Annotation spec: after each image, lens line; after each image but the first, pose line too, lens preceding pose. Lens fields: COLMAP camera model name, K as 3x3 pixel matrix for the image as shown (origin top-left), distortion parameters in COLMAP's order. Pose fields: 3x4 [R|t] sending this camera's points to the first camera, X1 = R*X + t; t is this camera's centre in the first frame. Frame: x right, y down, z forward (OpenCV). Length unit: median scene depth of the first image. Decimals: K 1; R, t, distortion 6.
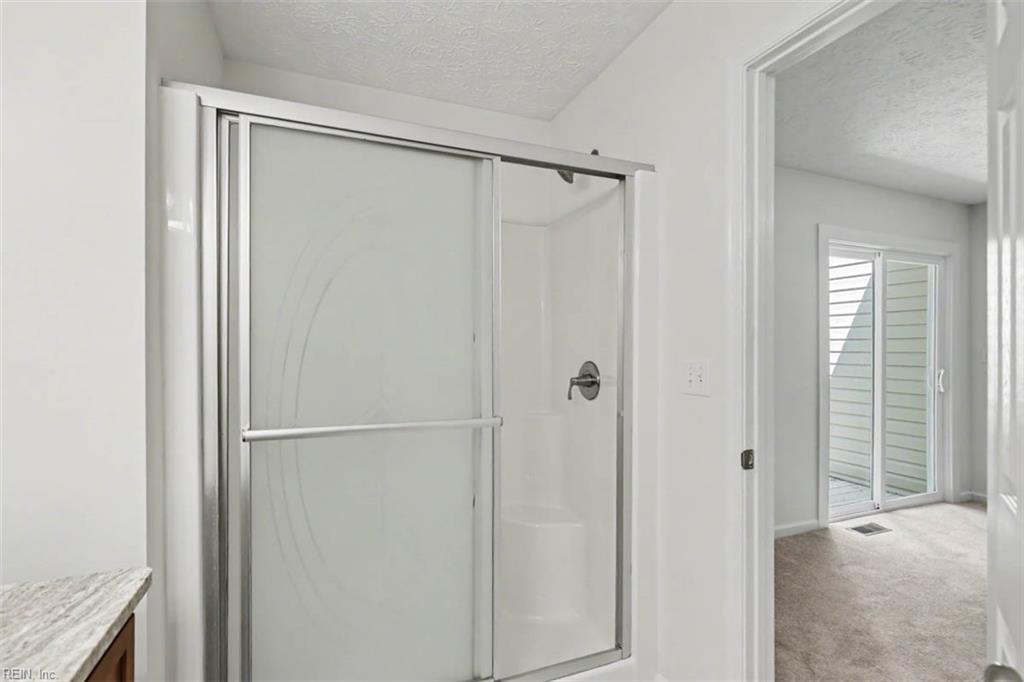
lens RADIAL K [[478.0, 0, 515.6], [0, 478.0, 346.5], [0, 0, 1]] dist [-0.005031, 0.002590]
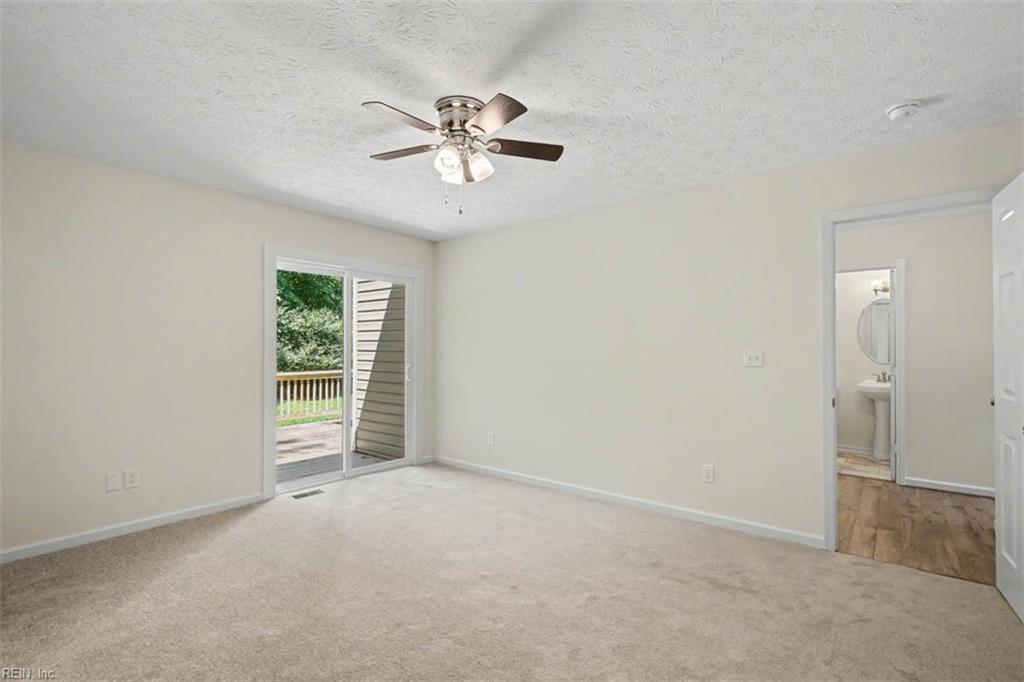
lens RADIAL K [[478.0, 0, 537.8], [0, 478.0, 336.7], [0, 0, 1]] dist [-0.005031, 0.002590]
pose [[0.861389, 0.019614, 0.507567, 0.562148], [-0.007493, 0.999636, -0.025913, 0.004428], [-0.507890, 0.018518, 0.861223, -0.331819]]
